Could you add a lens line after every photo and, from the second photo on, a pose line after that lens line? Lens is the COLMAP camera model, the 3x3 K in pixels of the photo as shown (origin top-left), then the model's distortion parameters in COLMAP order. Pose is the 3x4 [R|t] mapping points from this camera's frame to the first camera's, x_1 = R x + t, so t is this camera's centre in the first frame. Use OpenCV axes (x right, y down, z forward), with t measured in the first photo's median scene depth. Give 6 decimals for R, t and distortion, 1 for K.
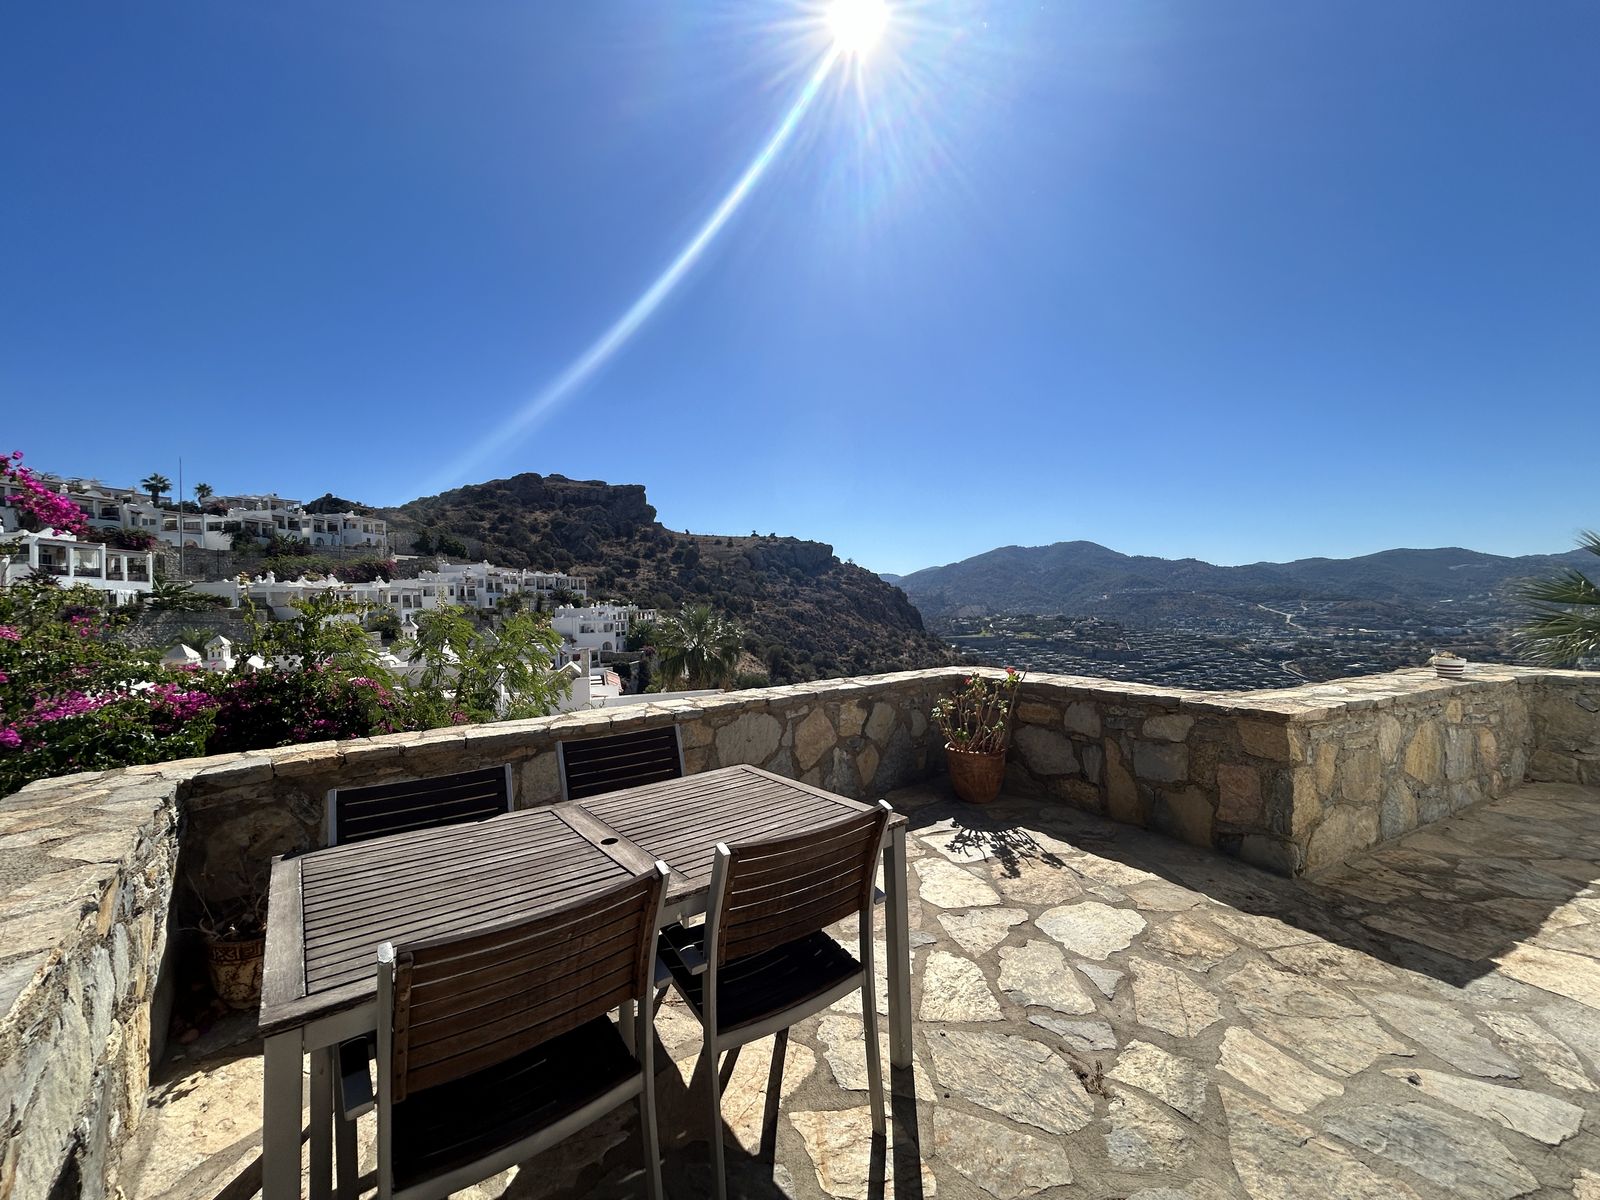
lens RADIAL K [[646.9, 0, 798.7], [0, 646.9, 591.4], [0, 0, 1]] dist [0.000445, -0.000374]
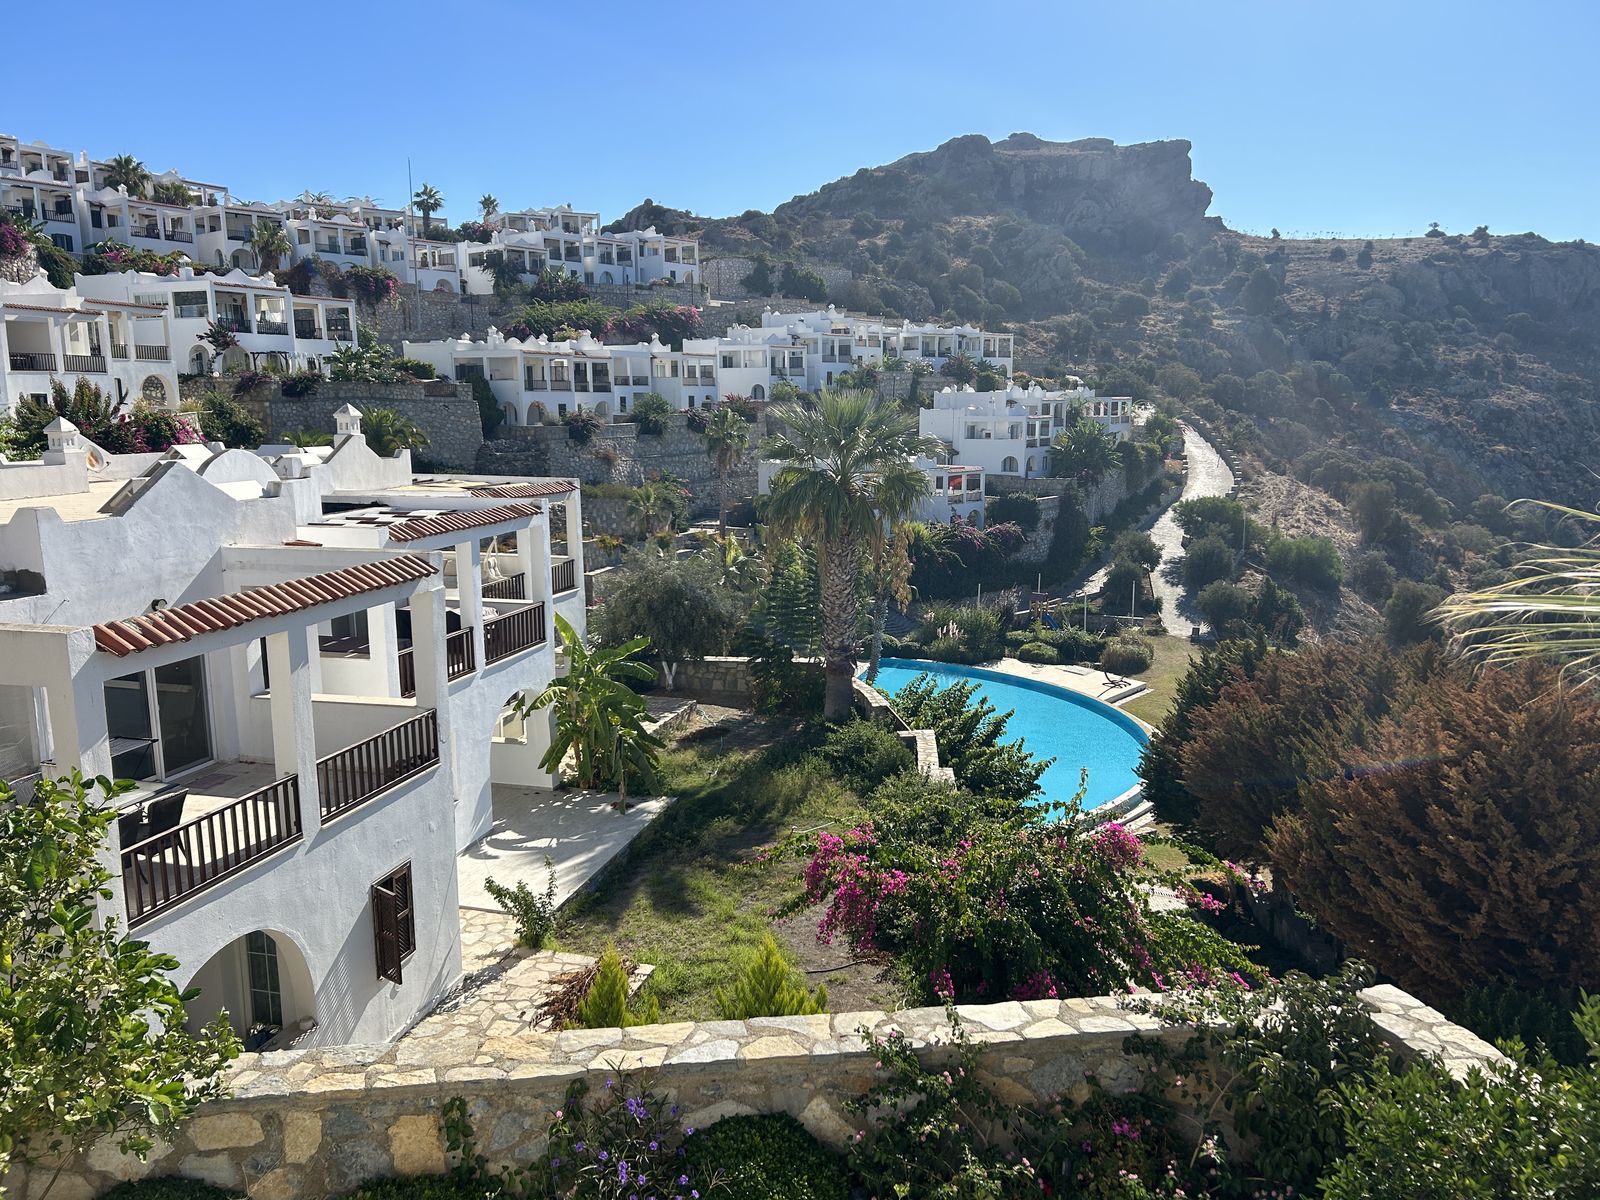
lens RADIAL K [[1197.0, 0, 800.2], [0, 1197.0, 621.1], [0, 0, 1]] dist [0.048834, -0.047886]
pose [[0.846932, 0.119197, -0.518167, 0.090228], [-0.007182, 0.977023, 0.213013, -0.000265], [0.531652, -0.176686, 0.828329, 0.049316]]
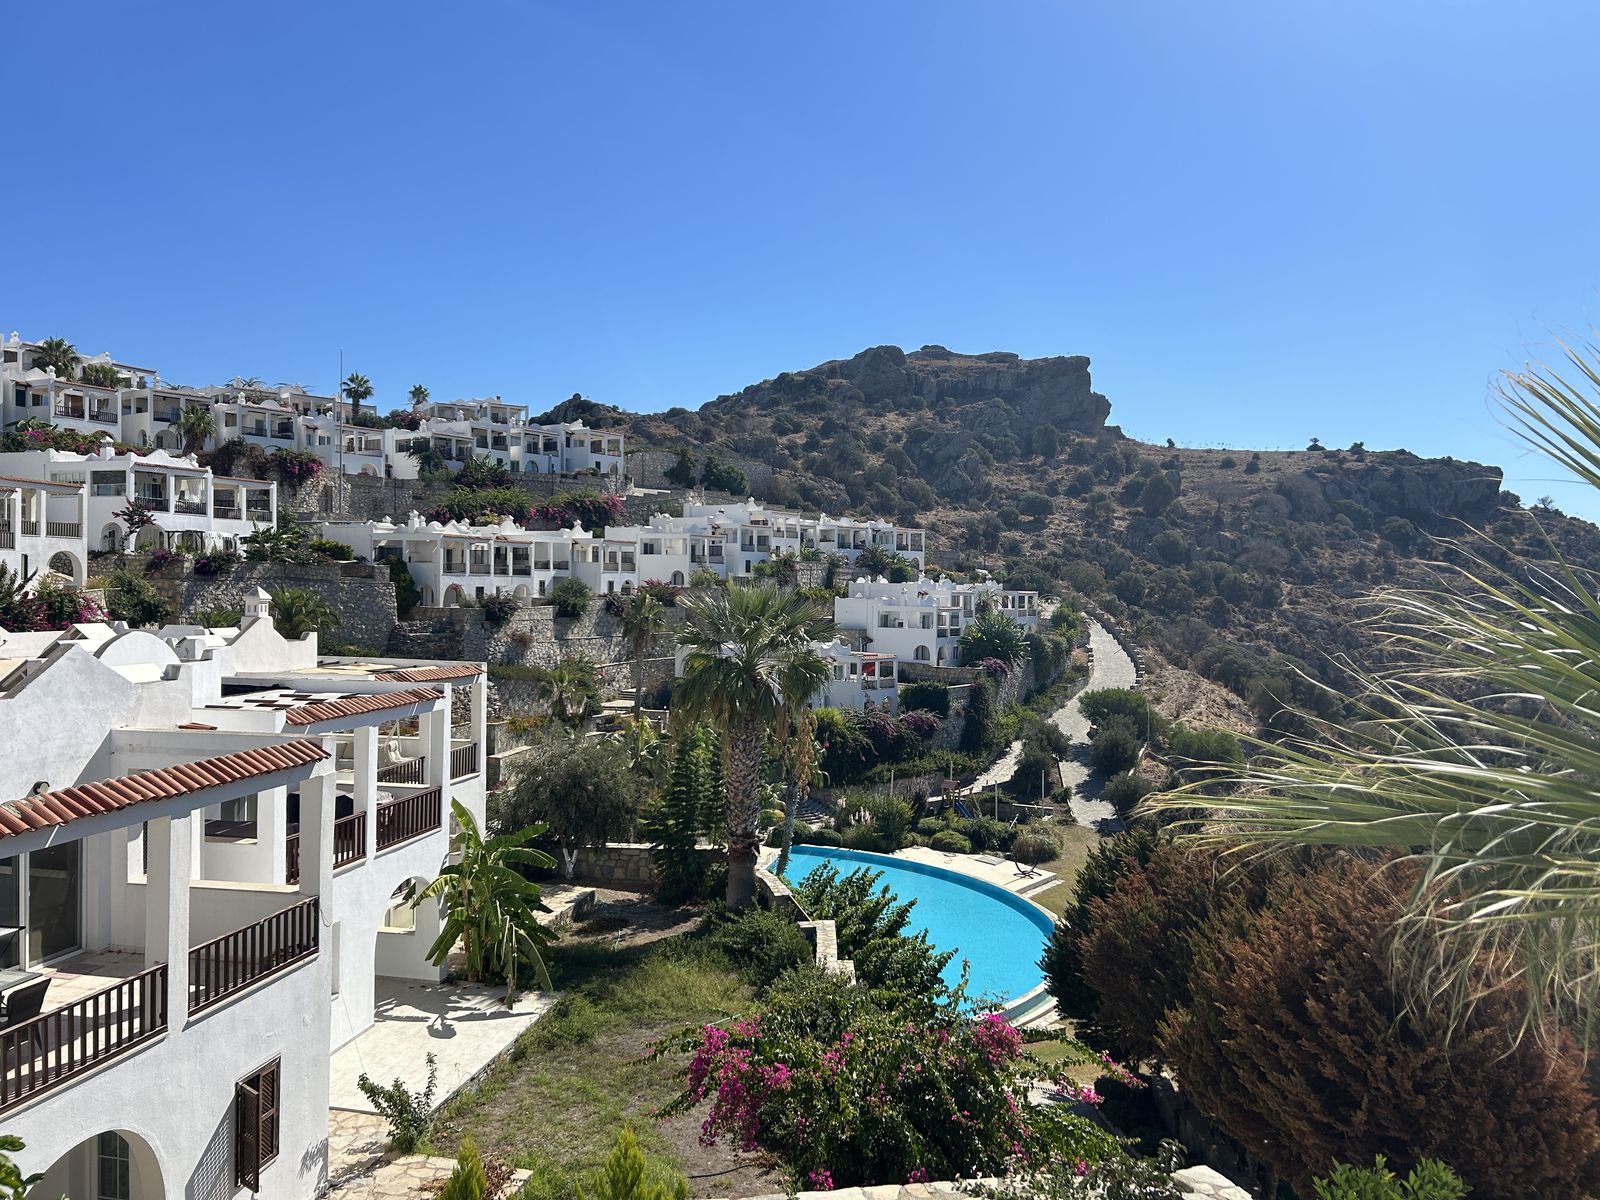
lens RADIAL K [[1195.4, 0, 788.8], [0, 1195.4, 620.5], [0, 0, 1]] dist [0.064661, -0.072949]
pose [[0.874963, 0.054858, -0.481071, 0.093992], [-0.029900, 0.997786, 0.059399, -0.001283], [0.483265, -0.037588, 0.874667, 0.047364]]
